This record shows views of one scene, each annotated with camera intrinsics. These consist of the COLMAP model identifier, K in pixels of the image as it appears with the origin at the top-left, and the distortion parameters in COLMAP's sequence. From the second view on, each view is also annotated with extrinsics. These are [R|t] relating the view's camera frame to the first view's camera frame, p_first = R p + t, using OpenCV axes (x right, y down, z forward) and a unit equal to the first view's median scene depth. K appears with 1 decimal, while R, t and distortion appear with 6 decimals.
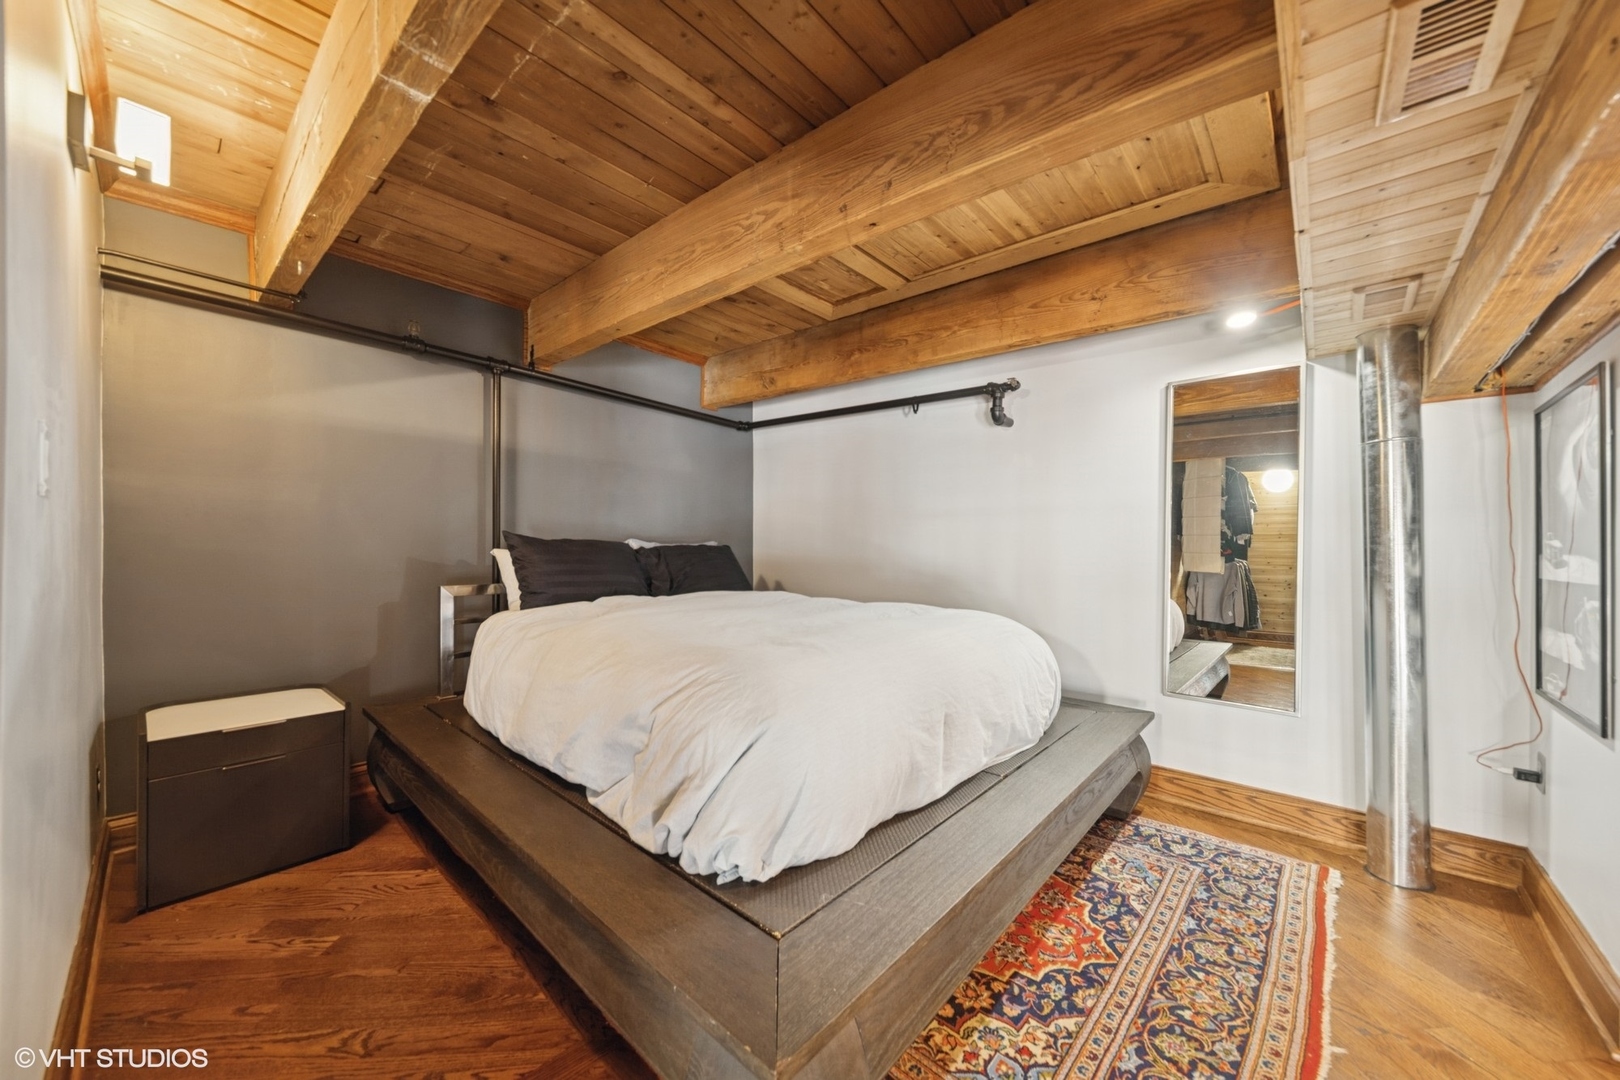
lens RADIAL K [[581.1, 0, 819.1], [0, 581.1, 539.0], [0, 0, 1]] dist [-0.001753, -0.002419]
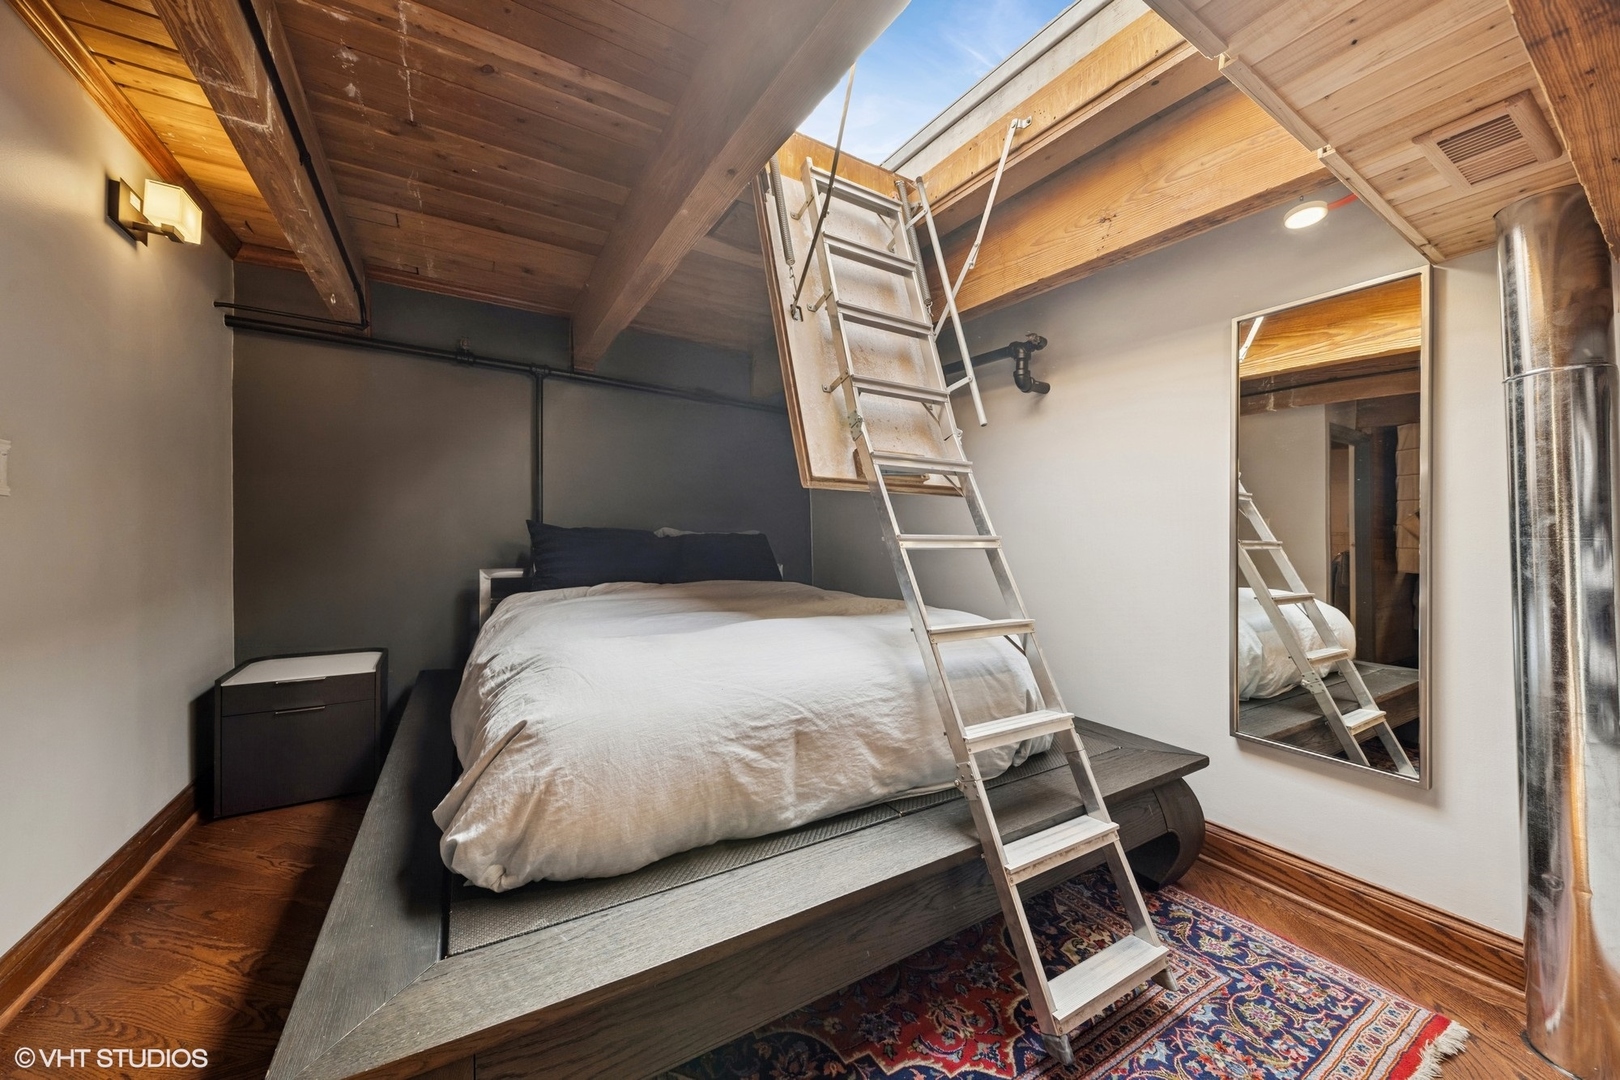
lens RADIAL K [[581.1, 0, 804.6], [0, 581.1, 532.4], [0, 0, 1]] dist [-0.001753, -0.002419]
pose [[0.953584, 0.003134, -0.301112, 0.367714], [-0.002382, 0.999993, 0.002864, 0.005992], [0.301119, -0.002014, 0.953584, 0.146346]]
